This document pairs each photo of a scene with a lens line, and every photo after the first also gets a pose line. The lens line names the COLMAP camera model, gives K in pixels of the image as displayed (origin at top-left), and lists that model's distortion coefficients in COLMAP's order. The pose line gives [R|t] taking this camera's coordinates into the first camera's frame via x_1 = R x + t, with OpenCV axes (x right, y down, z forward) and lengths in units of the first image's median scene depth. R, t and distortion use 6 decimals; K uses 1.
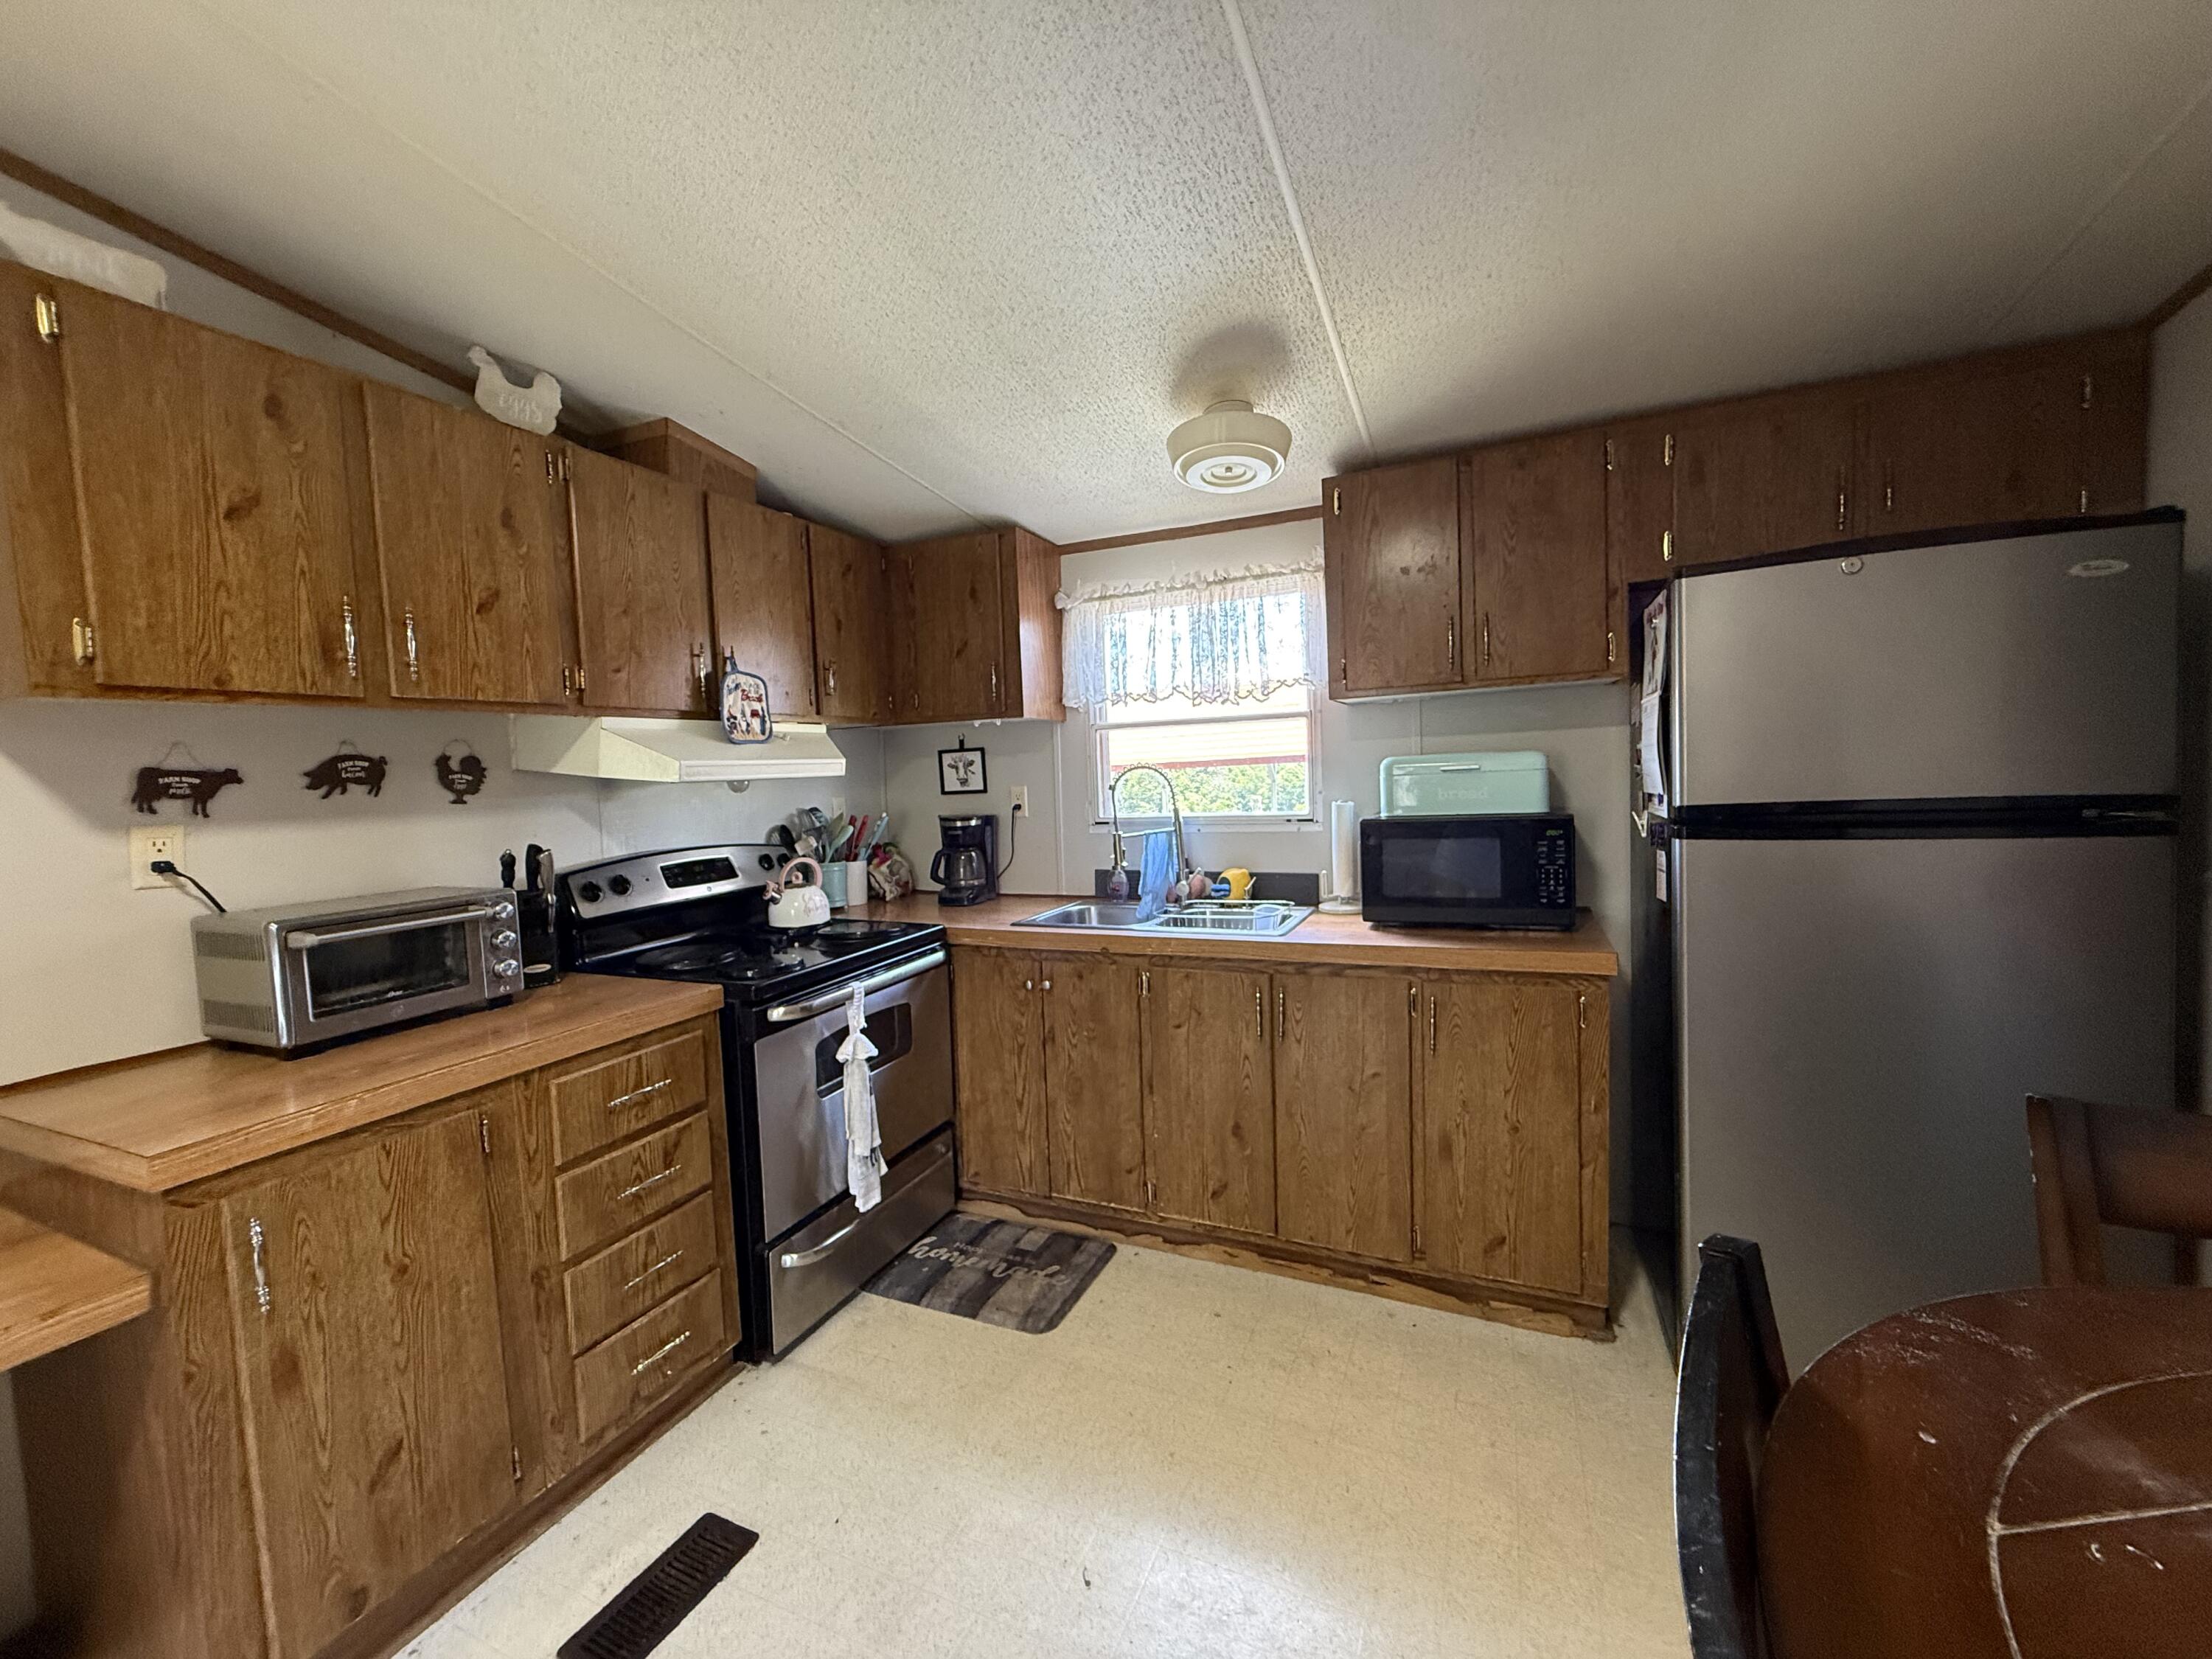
lens RADIAL K [[879.6, 0, 1106.0], [0, 879.6, 829.5], [0, 0, 1]] dist [-0.000579, 0.000084]
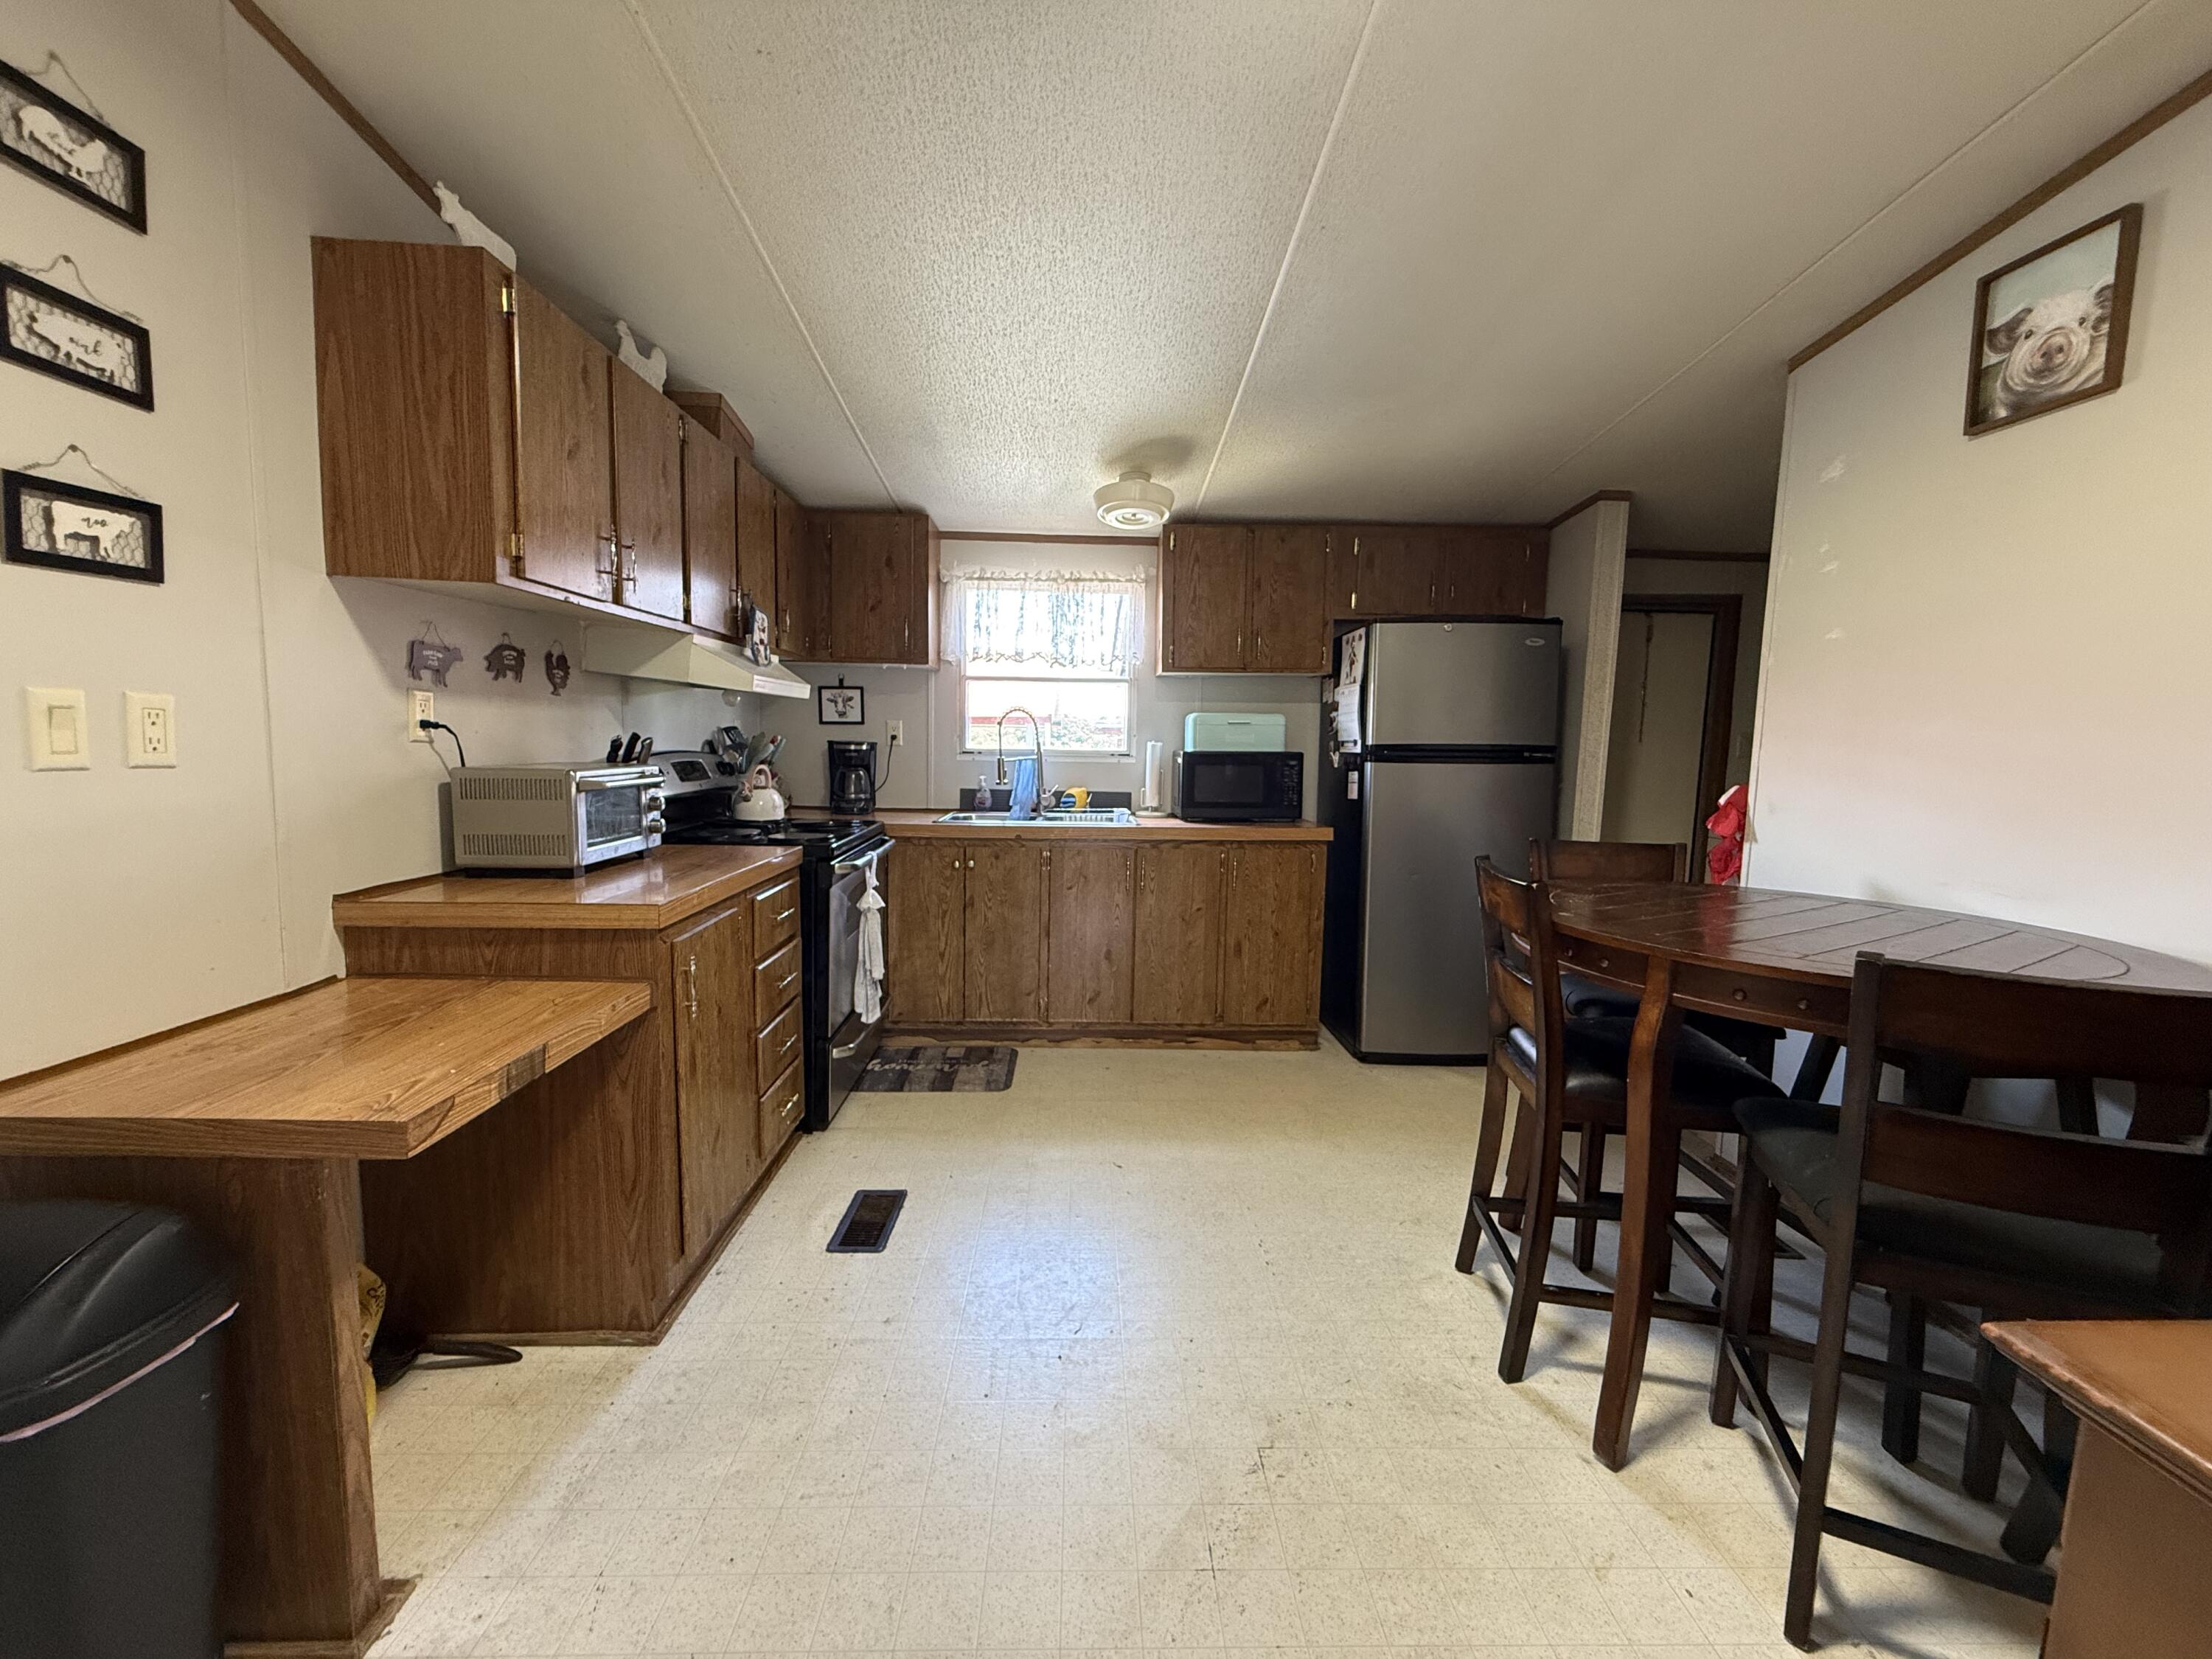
lens RADIAL K [[879.6, 0, 1106.0], [0, 879.6, 829.5], [0, 0, 1]] dist [-0.000579, 0.000084]
pose [[0.897728, 0.009593, 0.440446, -0.507015], [-0.023129, 0.999410, 0.025375, 0.088890], [-0.439943, -0.032967, 0.897420, -0.329152]]
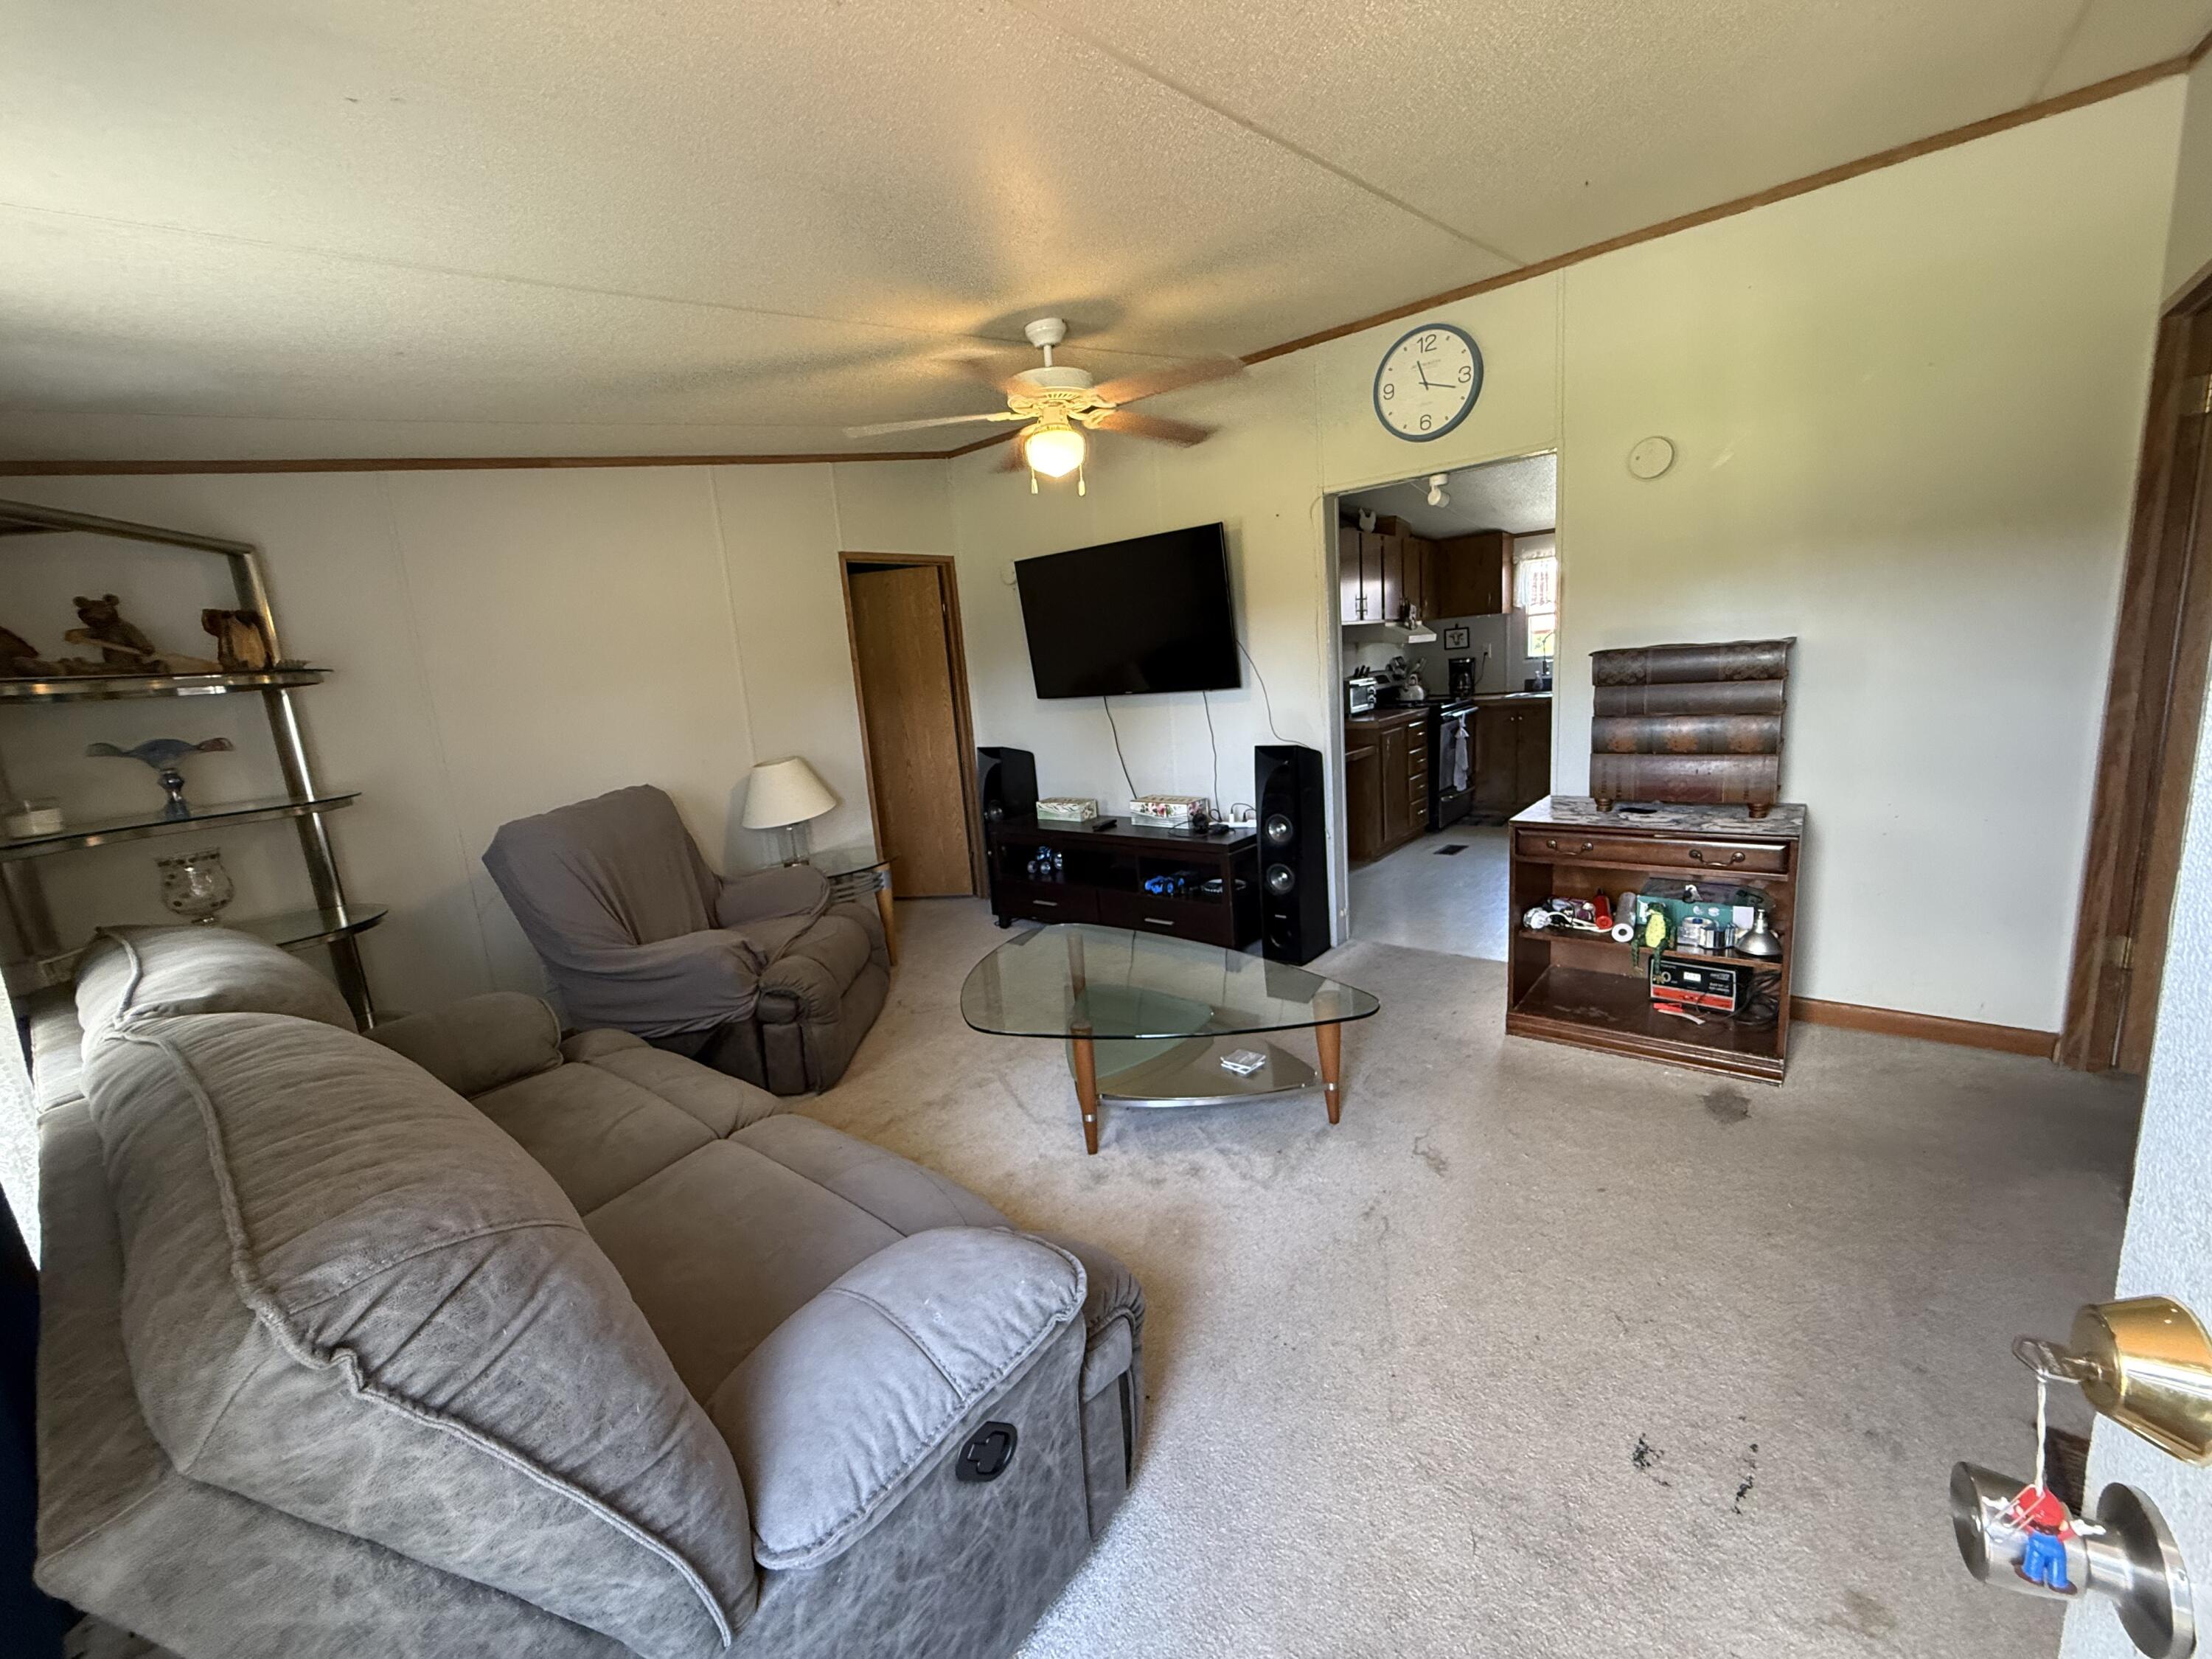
lens RADIAL K [[879.6, 0, 1106.0], [0, 879.6, 829.5], [0, 0, 1]] dist [-0.000579, 0.000084]
pose [[0.966176, 0.009004, -0.257725, -0.613084], [0.024635, 0.991597, 0.126996, 0.149143], [0.256702, -0.129049, 0.957836, -1.961703]]
